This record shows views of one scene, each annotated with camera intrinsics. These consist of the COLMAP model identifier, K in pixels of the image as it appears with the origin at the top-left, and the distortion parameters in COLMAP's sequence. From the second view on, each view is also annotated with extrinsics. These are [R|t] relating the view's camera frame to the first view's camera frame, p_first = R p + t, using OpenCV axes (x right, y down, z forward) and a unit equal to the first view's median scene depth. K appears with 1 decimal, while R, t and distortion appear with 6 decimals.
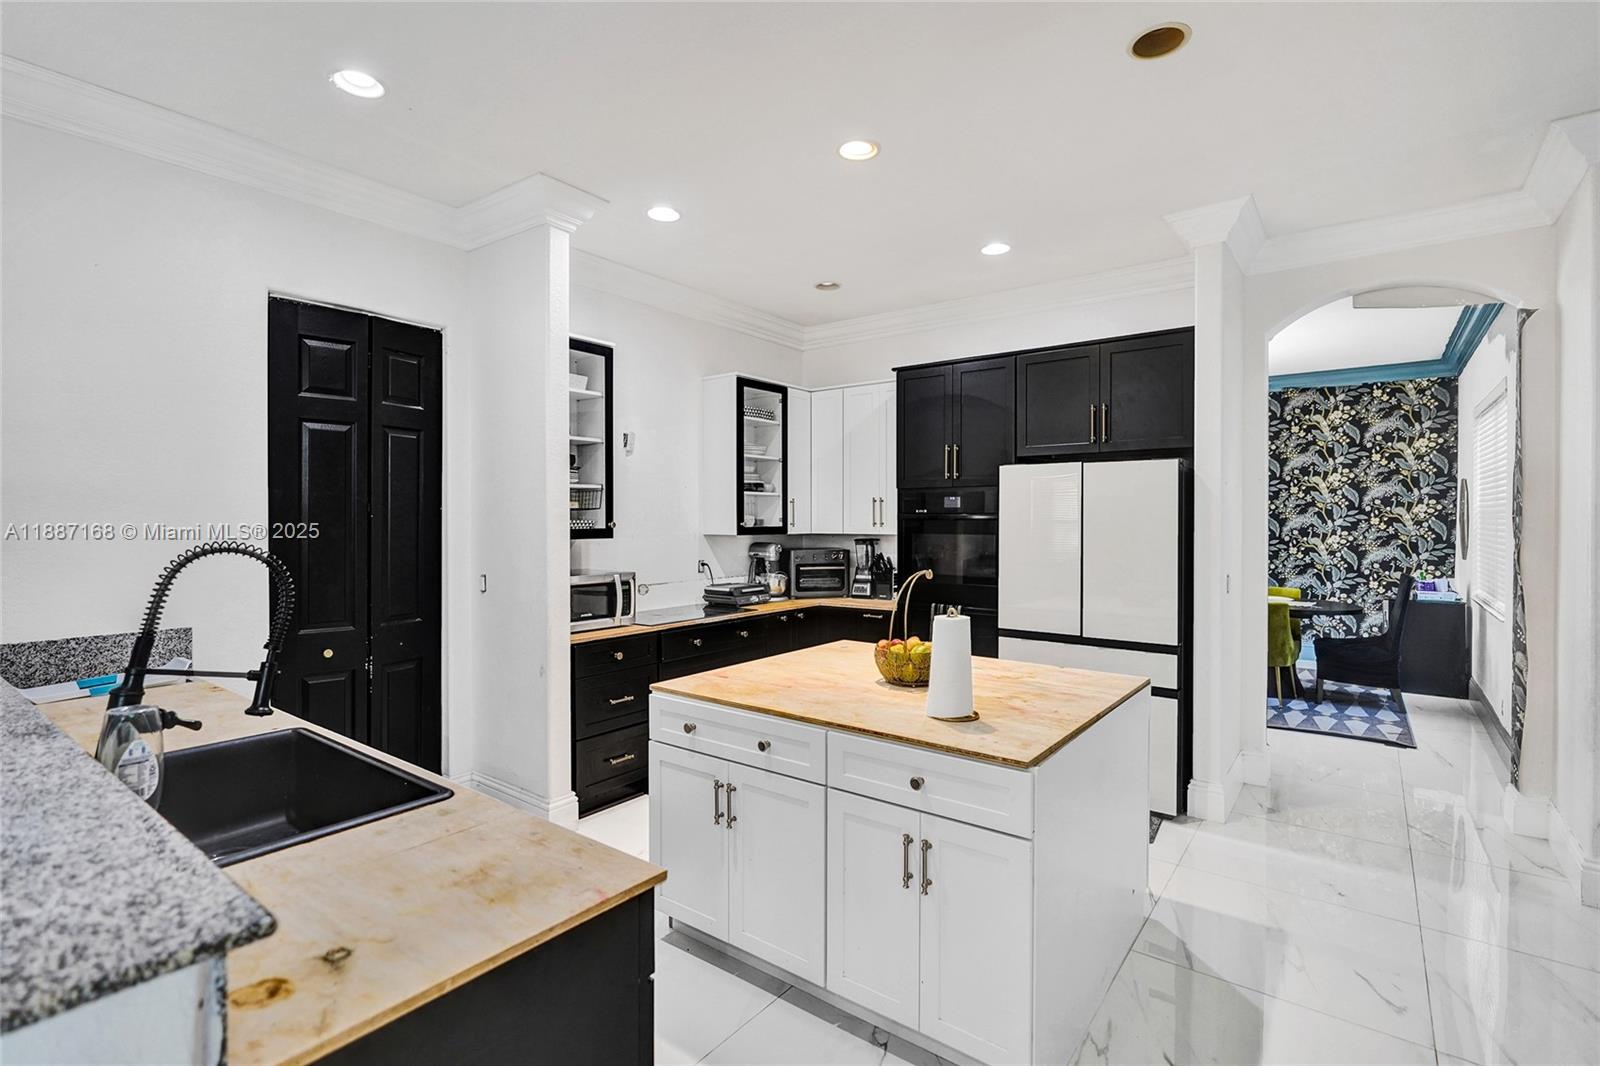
lens RADIAL K [[747.6, 0, 800.0], [0, 747.6, 533.0], [0, 0, 1]] dist [0.004068, 0.000711]
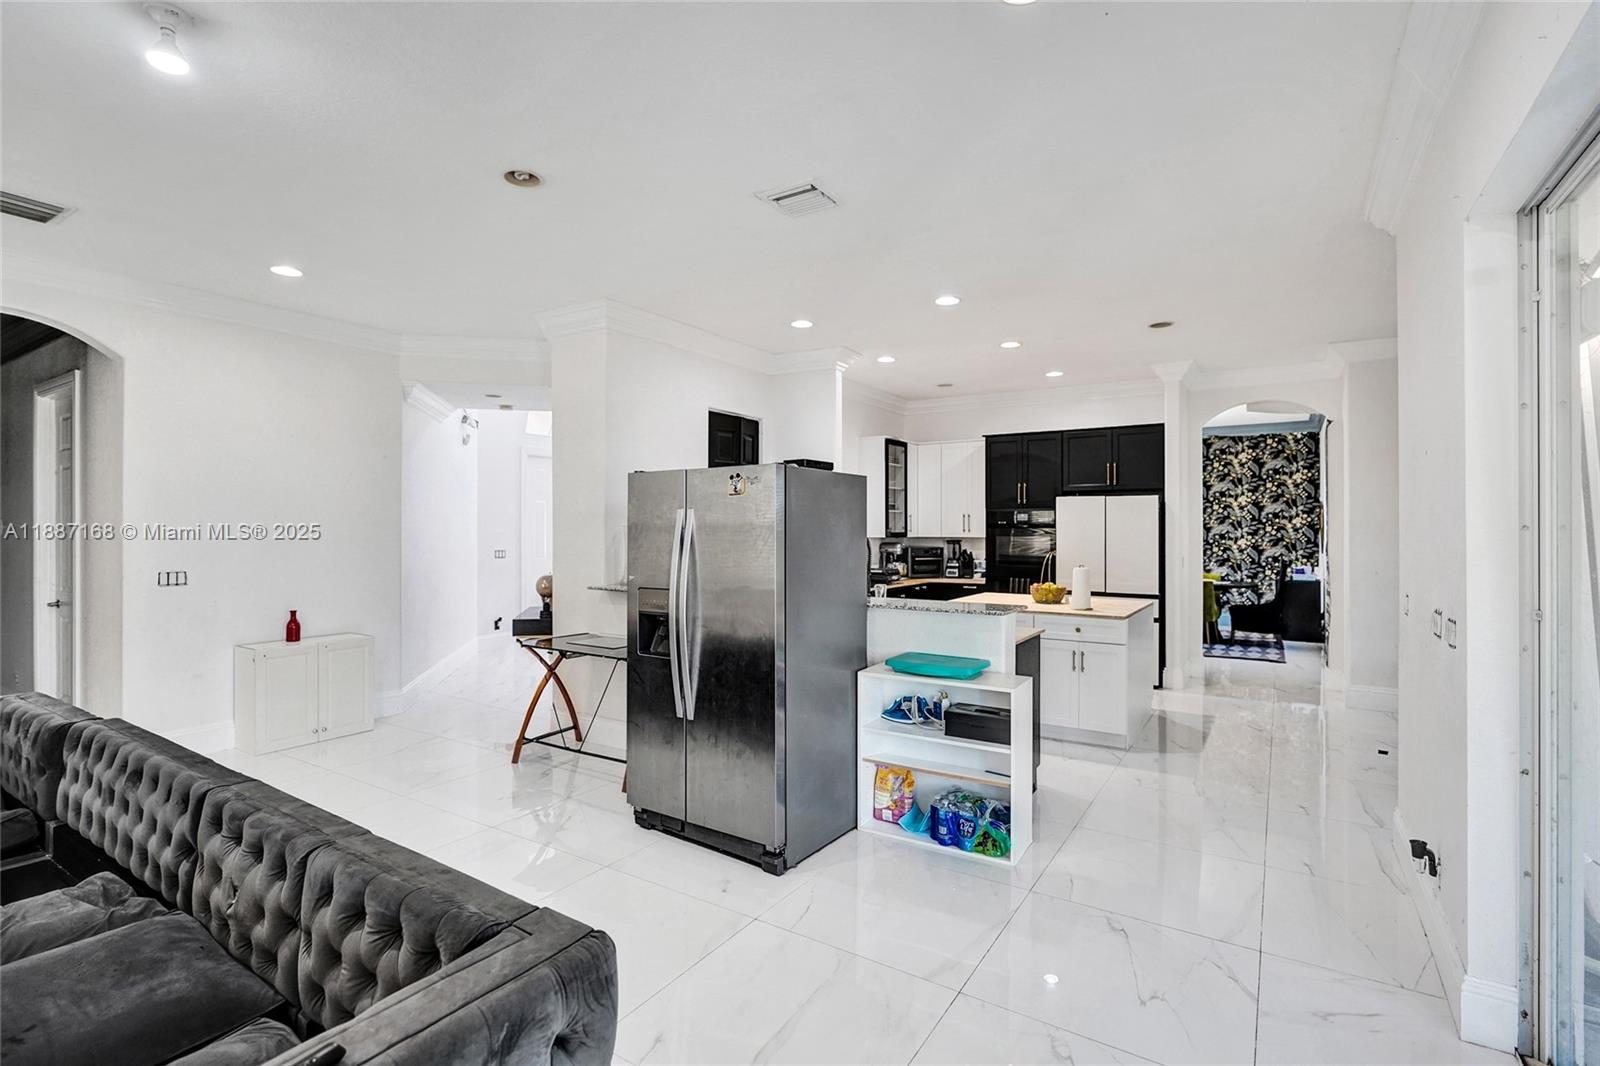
lens RADIAL K [[747.6, 0, 800.0], [0, 747.6, 533.0], [0, 0, 1]] dist [0.004068, 0.000711]
pose [[0.997014, -0.000792, 0.077215, -0.347391], [0.001723, 0.999927, -0.011989, 0.010726], [-0.077200, 0.012087, 0.996942, -0.520545]]
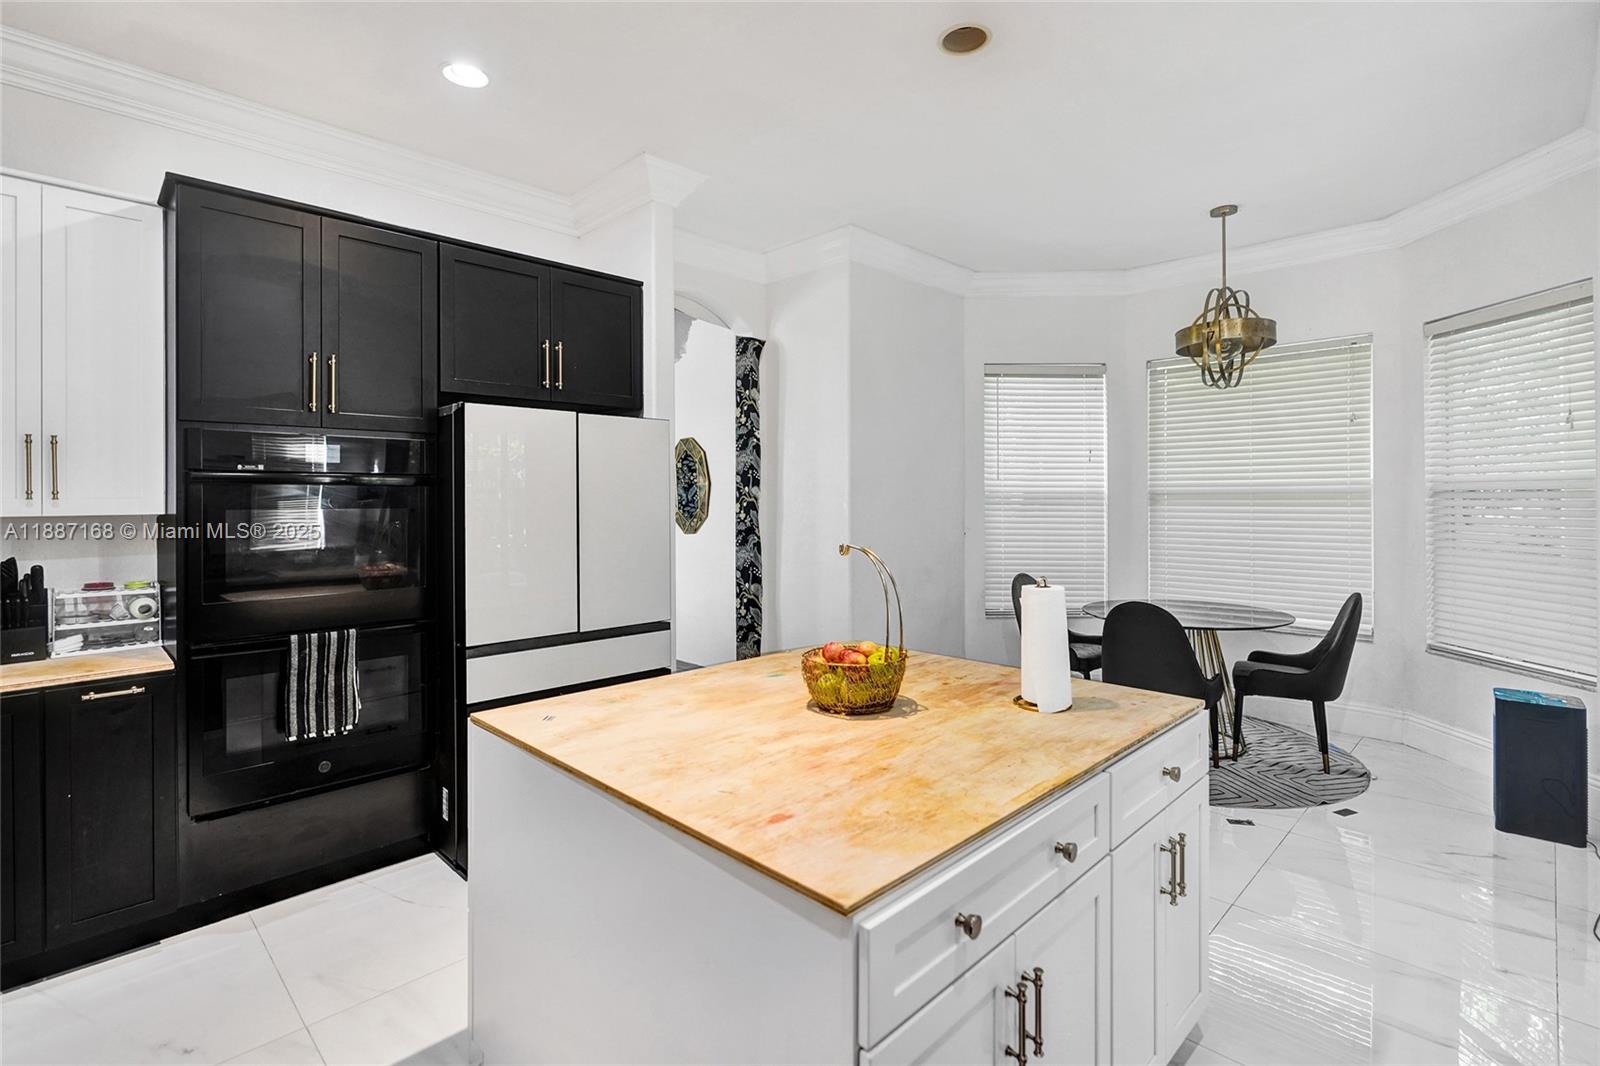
lens RADIAL K [[765.5, 0, 797.9], [0, 765.5, 498.8], [0, 0, 1]] dist [0.000911, 0.000100]
pose [[0.135817, -0.004605, 0.990723, -0.275455], [0.023489, 0.999723, 0.001427, 0.001105], [-0.990455, 0.023078, 0.135888, 0.459578]]
